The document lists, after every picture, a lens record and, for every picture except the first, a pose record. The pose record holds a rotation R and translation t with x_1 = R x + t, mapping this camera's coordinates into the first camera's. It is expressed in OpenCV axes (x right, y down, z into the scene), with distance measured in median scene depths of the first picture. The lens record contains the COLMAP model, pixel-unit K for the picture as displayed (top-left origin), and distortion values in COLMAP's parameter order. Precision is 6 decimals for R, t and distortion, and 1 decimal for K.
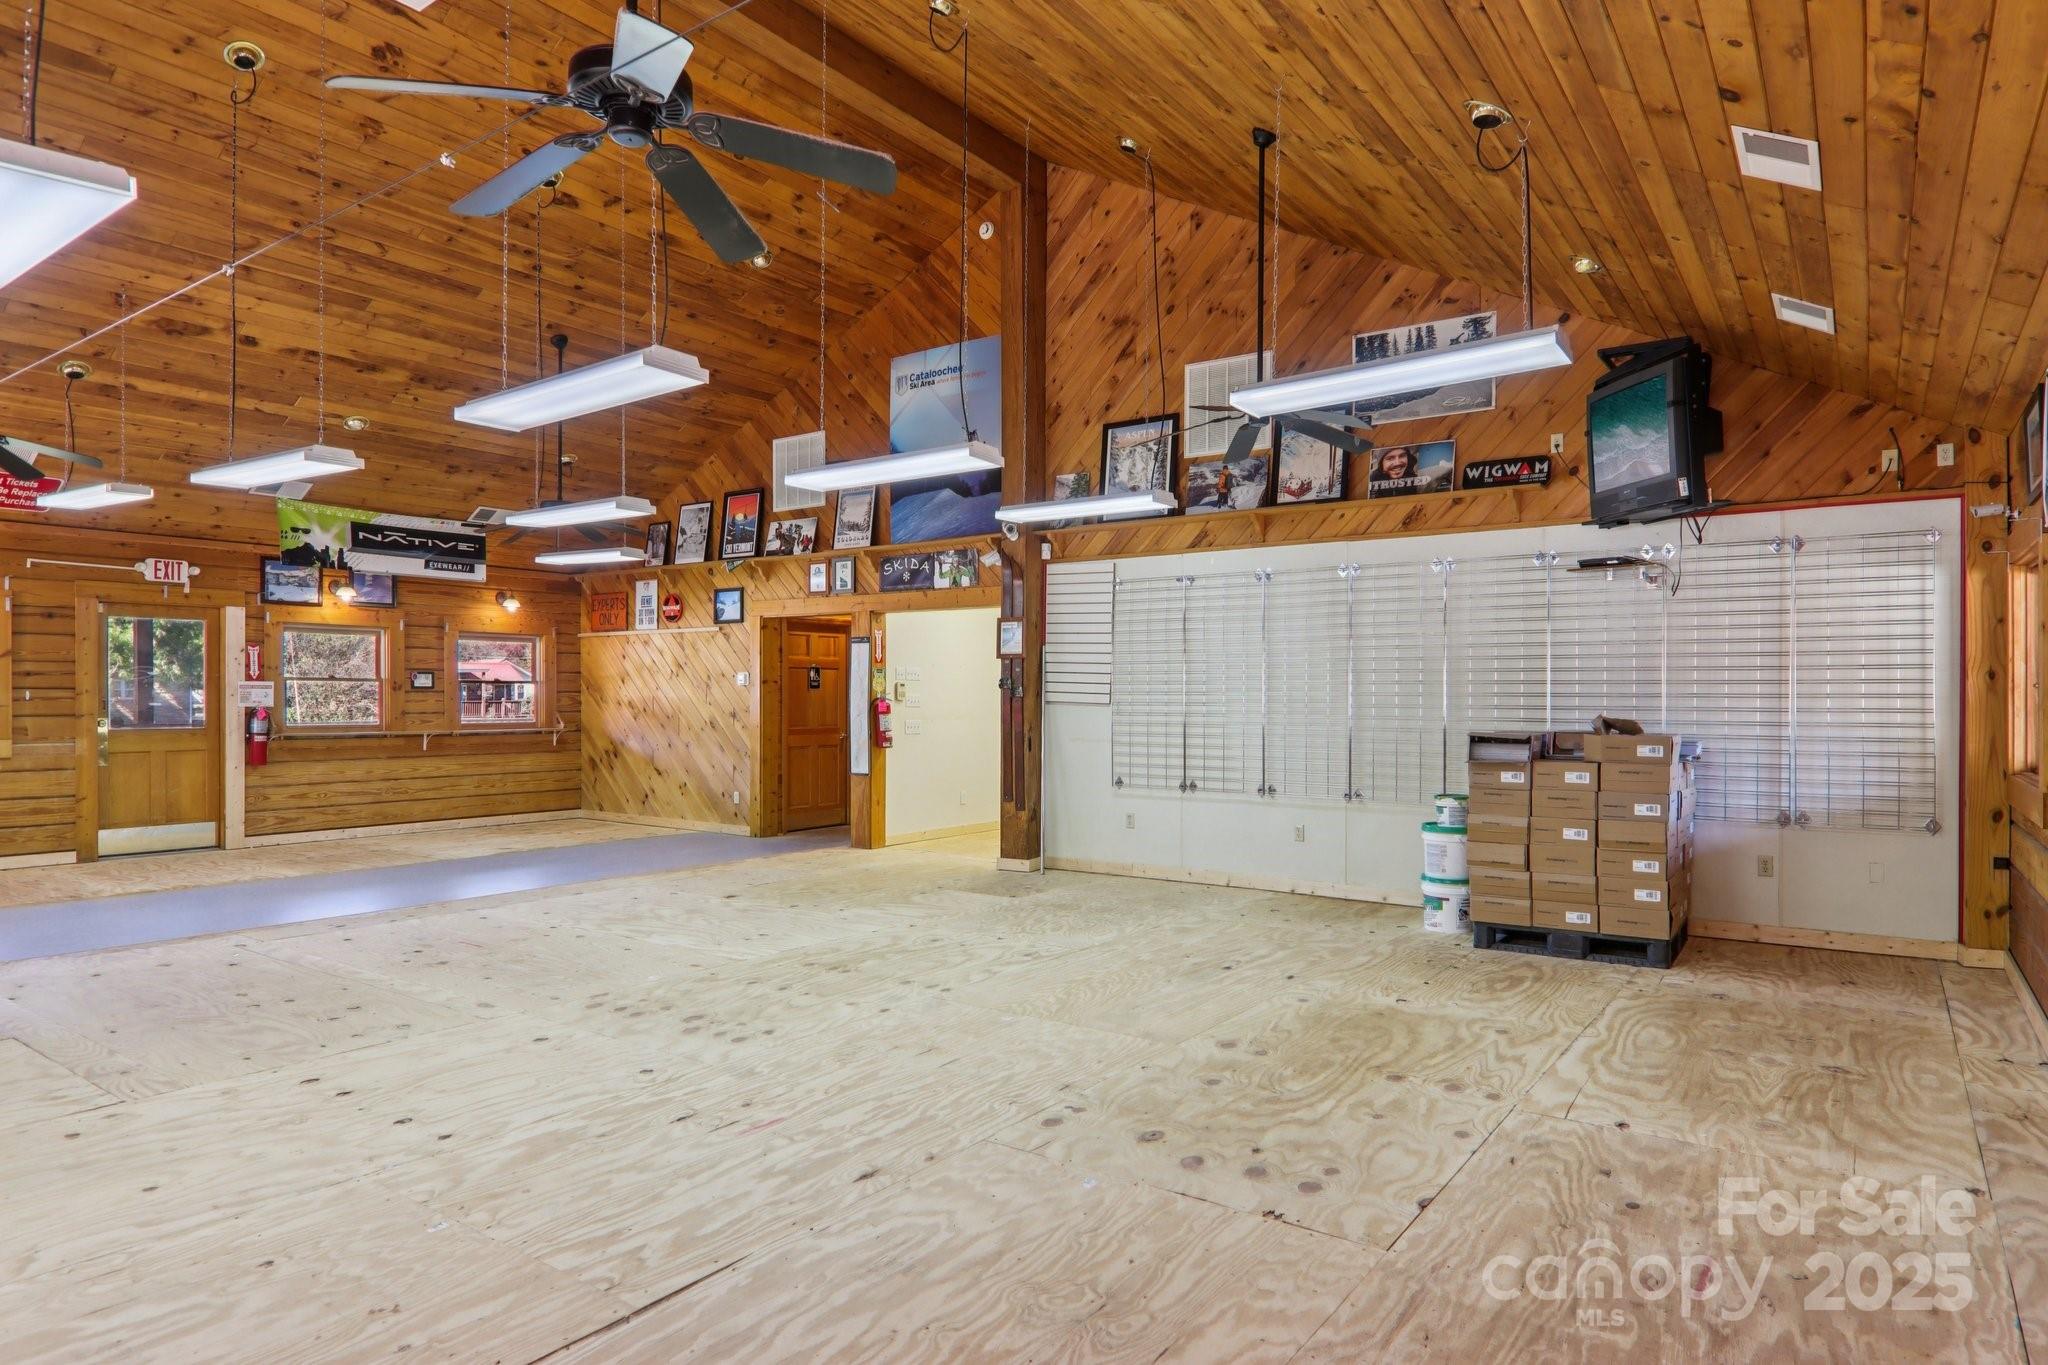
lens RADIAL K [[1197.3, 0, 1024.1], [0, 1197.3, 691.2], [0, 0, 1]] dist [0.006881, -0.020935]
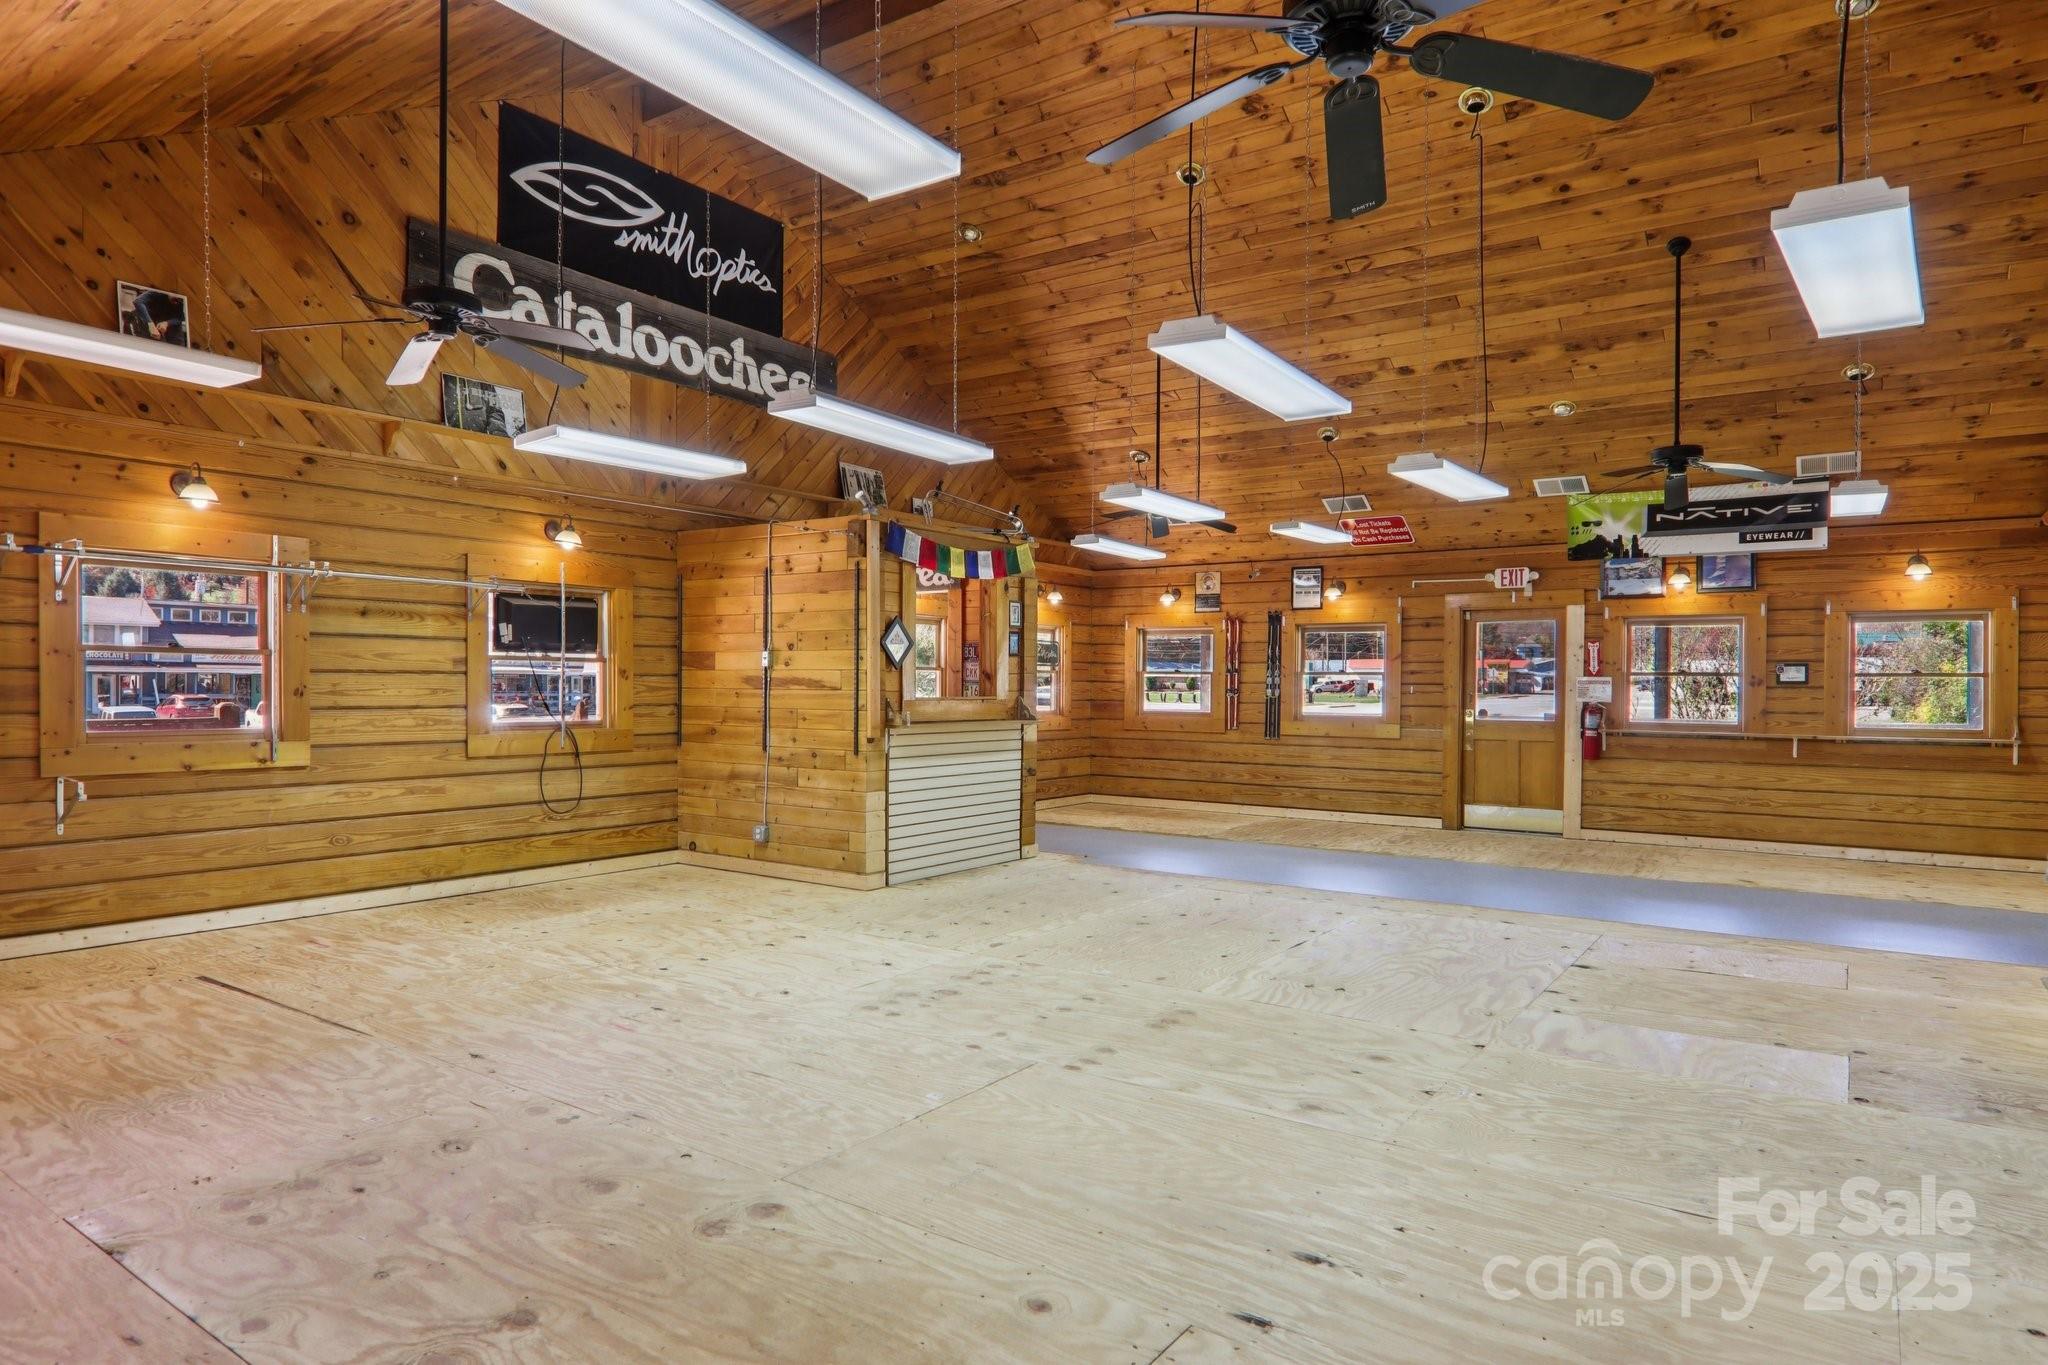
lens RADIAL K [[1197.3, 0, 1024.1], [0, 1197.3, 691.2], [0, 0, 1]] dist [0.006881, -0.020935]
pose [[0.002983, 0.001355, -0.999995, 0.396017], [-0.003254, 0.999994, 0.001346, 0.004280], [0.999990, 0.003250, 0.002987, 0.546184]]
